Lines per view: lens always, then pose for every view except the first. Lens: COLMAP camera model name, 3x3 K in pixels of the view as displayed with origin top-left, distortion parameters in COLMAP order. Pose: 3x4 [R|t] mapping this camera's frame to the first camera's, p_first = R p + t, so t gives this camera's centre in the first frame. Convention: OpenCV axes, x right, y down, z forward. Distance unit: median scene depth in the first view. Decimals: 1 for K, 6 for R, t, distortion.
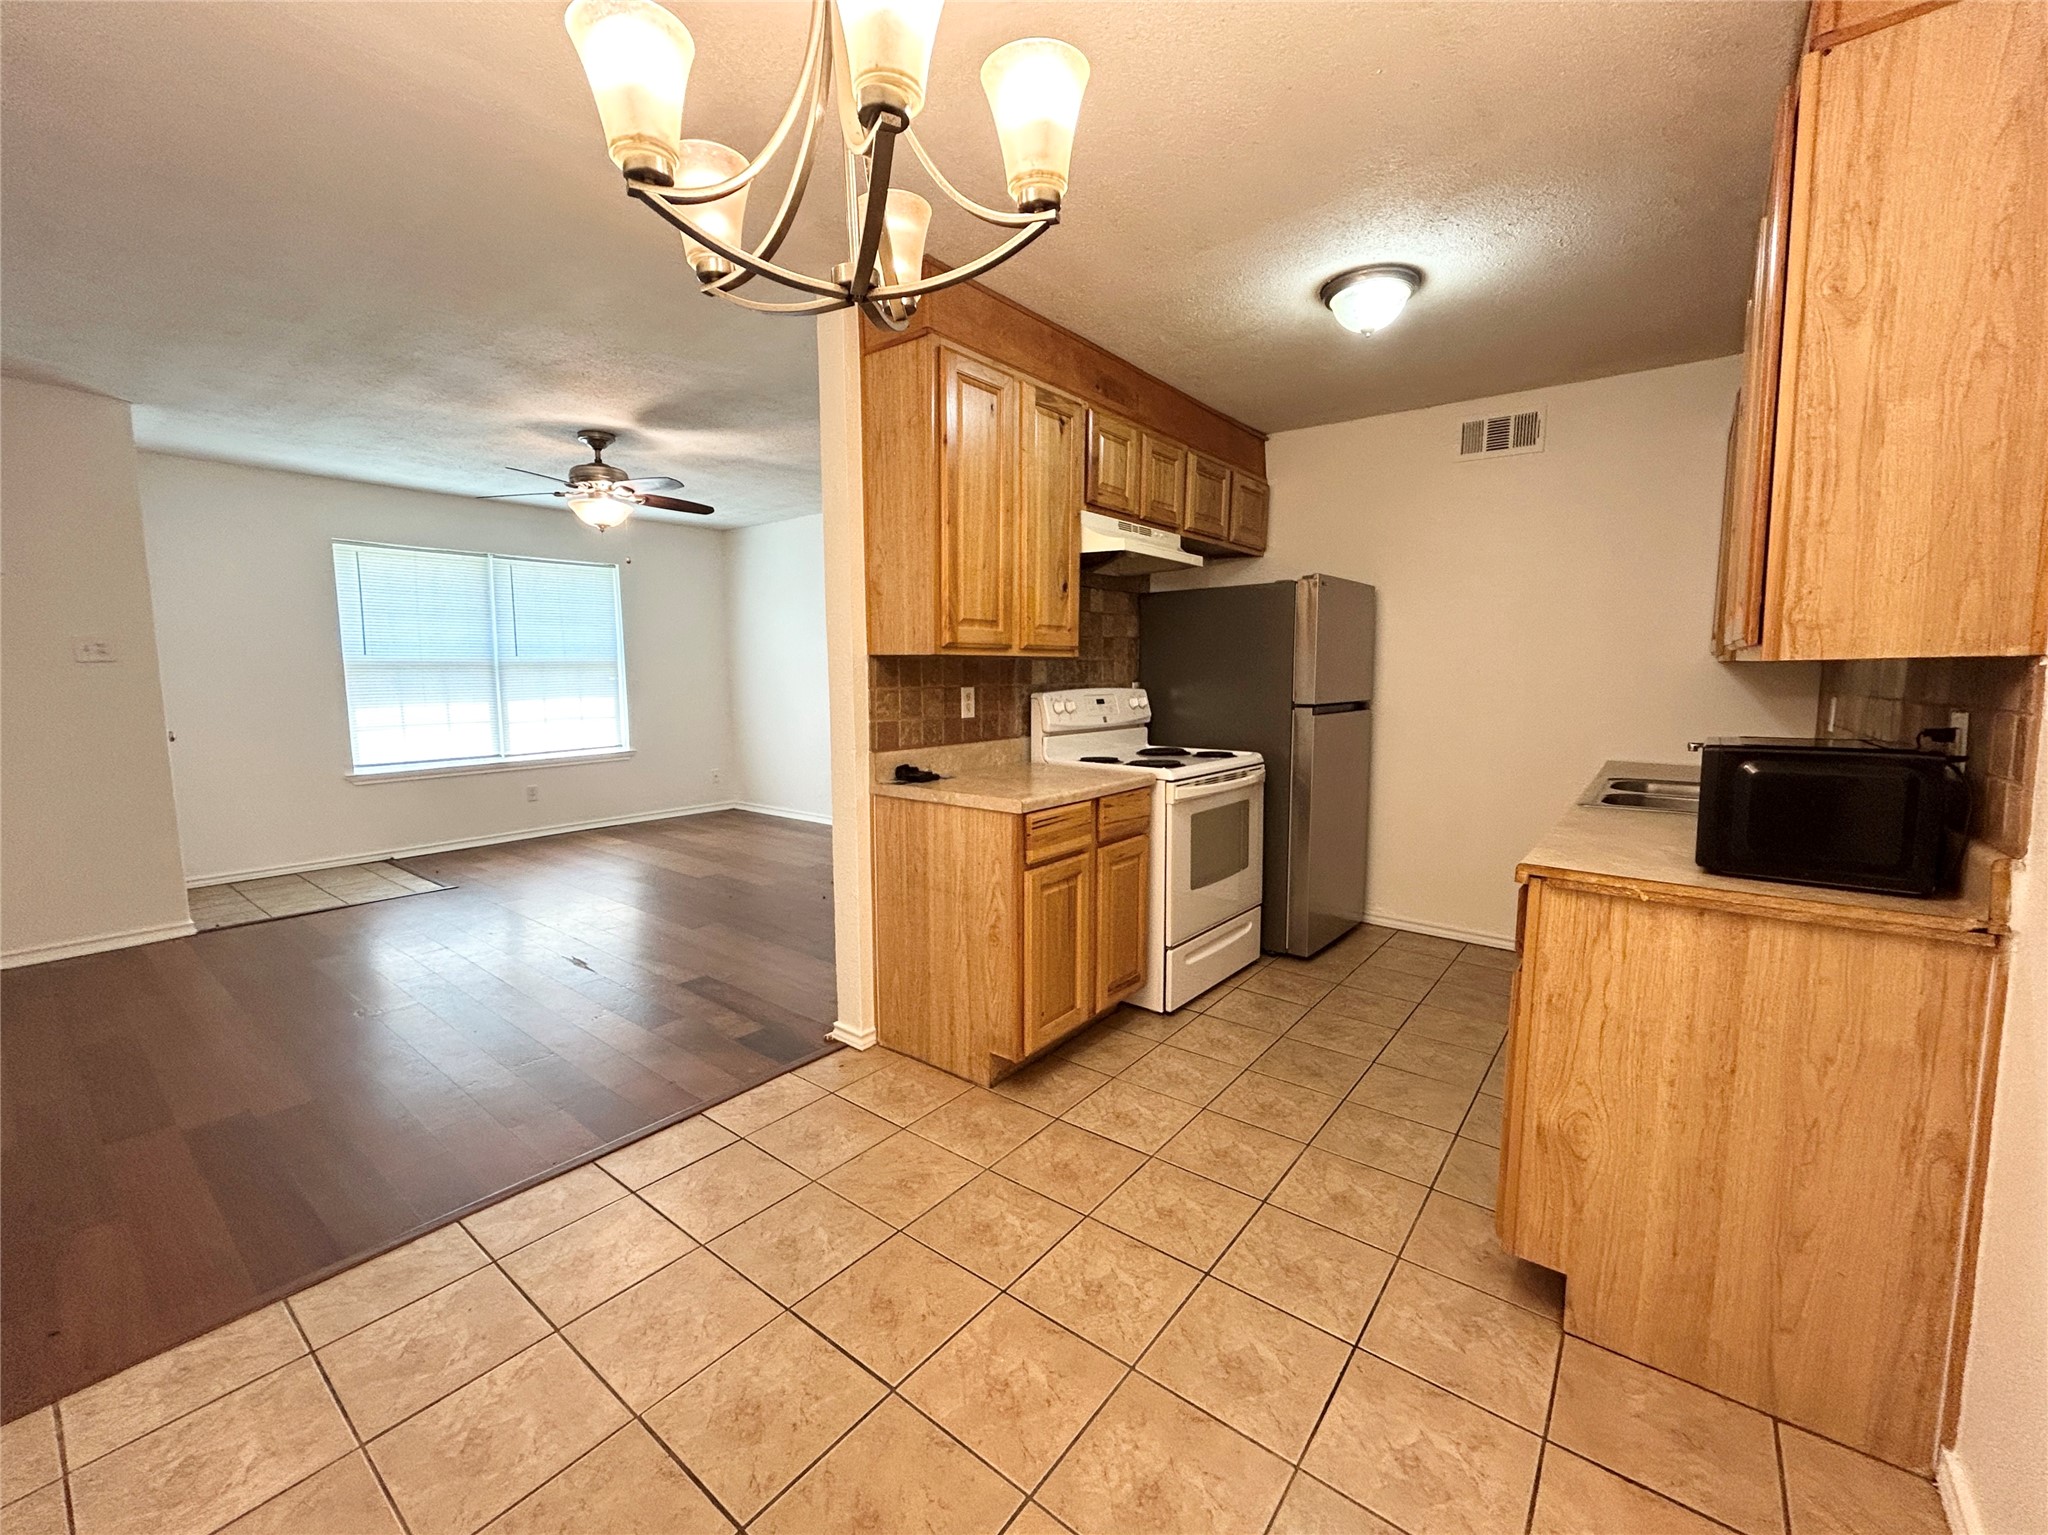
lens RADIAL K [[848.0, 0, 1017.2], [0, 848.0, 766.0], [0, 0, 1]] dist [-0.000353, 0.000159]
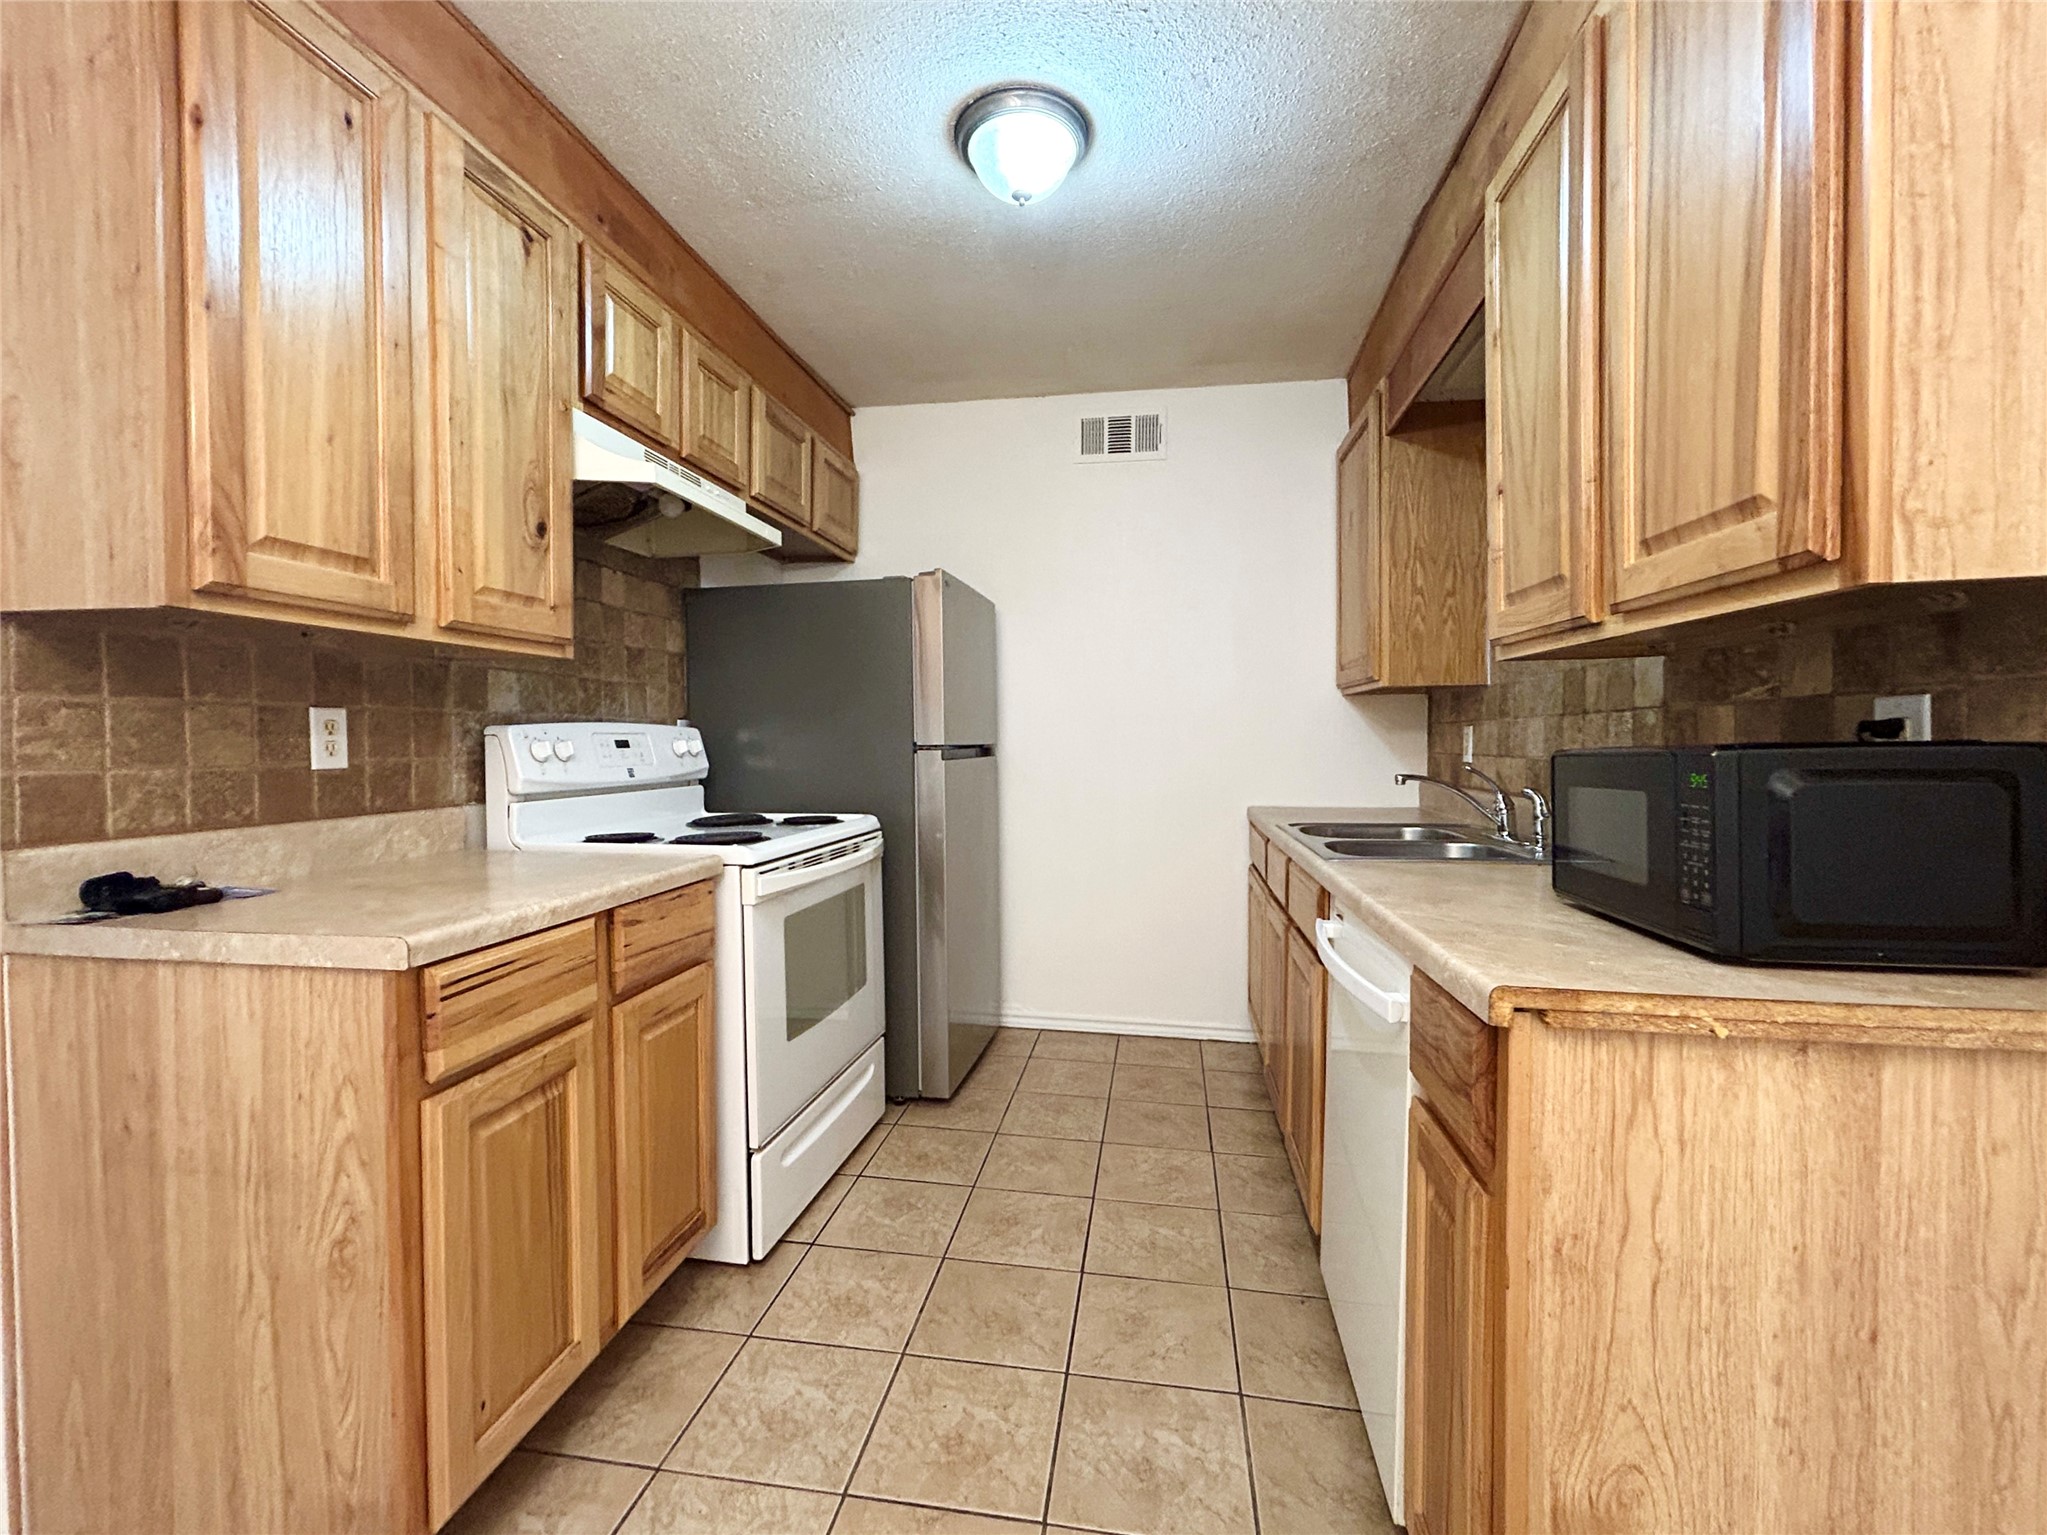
lens RADIAL K [[847.6, 0, 1016.7], [0, 847.6, 766.0], [0, 0, 1]] dist [-0.000353, 0.000159]
pose [[0.871792, -0.015490, 0.489632, 0.054891], [0.058550, 0.995630, -0.072751, 0.002011], [-0.486365, 0.092092, 0.868889, 0.387929]]
